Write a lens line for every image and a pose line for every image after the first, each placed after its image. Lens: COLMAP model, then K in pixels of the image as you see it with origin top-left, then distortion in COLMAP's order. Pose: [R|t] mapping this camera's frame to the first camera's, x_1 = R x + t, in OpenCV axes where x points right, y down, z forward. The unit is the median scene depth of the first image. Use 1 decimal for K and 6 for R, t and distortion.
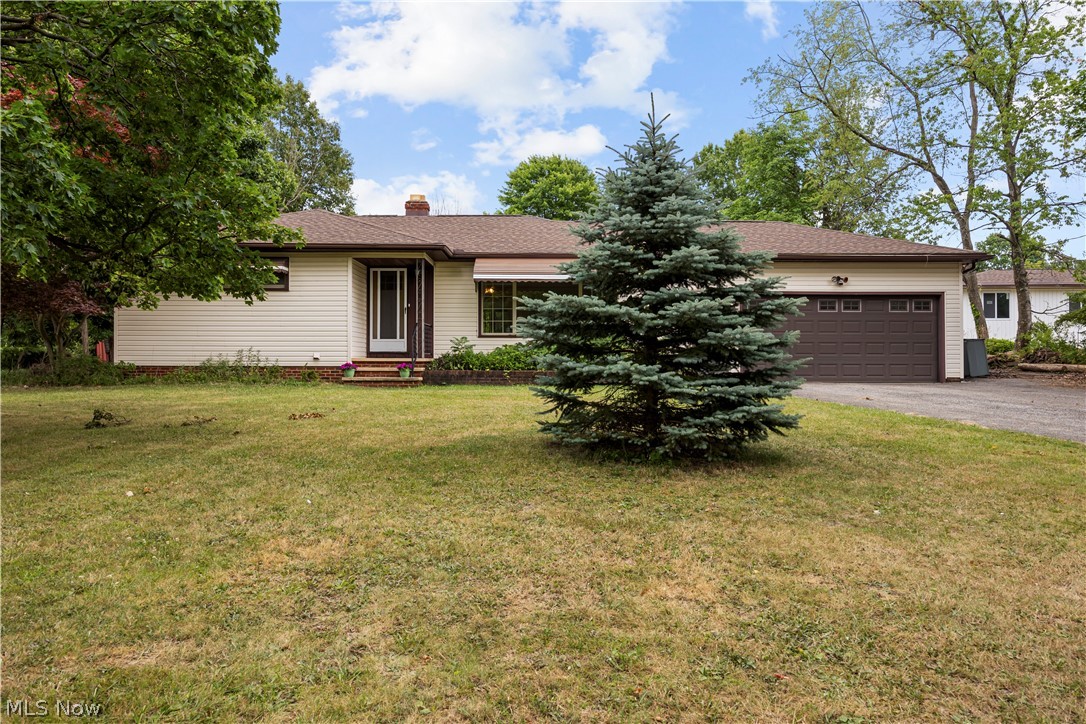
lens RADIAL K [[752.4, 0, 543.1], [0, 752.4, 362.5], [0, 0, 1]] dist [0.001904, 0.000026]
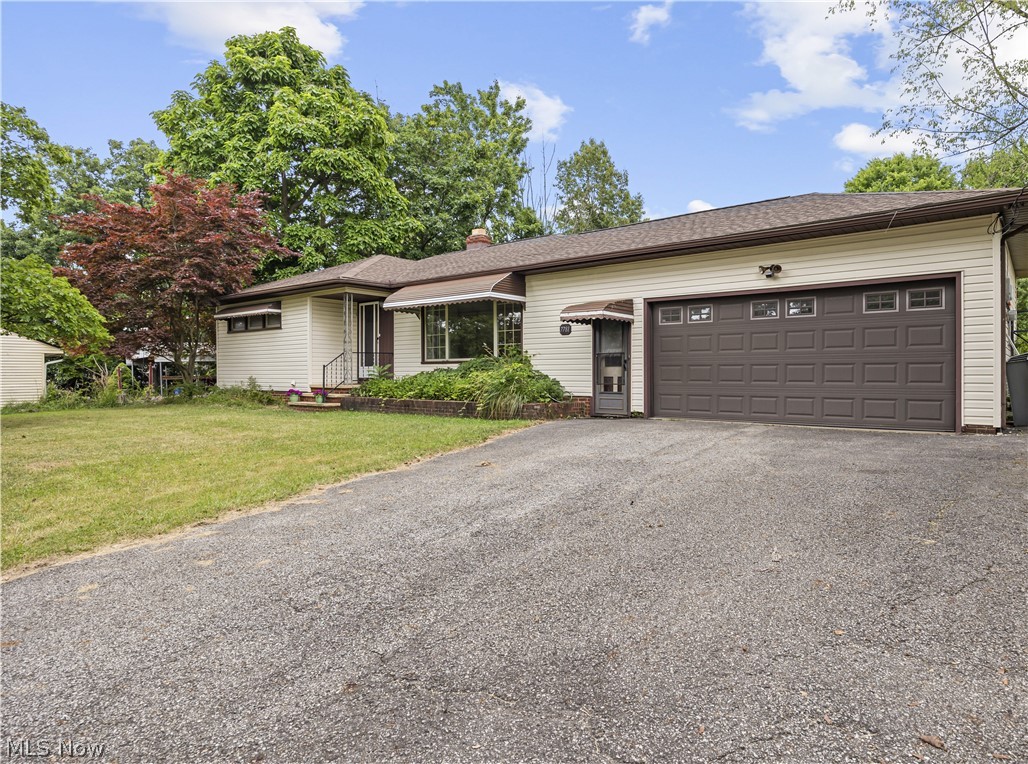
lens RADIAL K [[625.3, 0, 514.2], [0, 625.3, 381.1], [0, 0, 1]] dist [0.004786, 0.000579]
pose [[0.791166, 0.001470, -0.611600, 0.549963], [0.005505, 0.999939, 0.009526, -0.018026], [0.611577, -0.010904, 0.791110, 0.421028]]
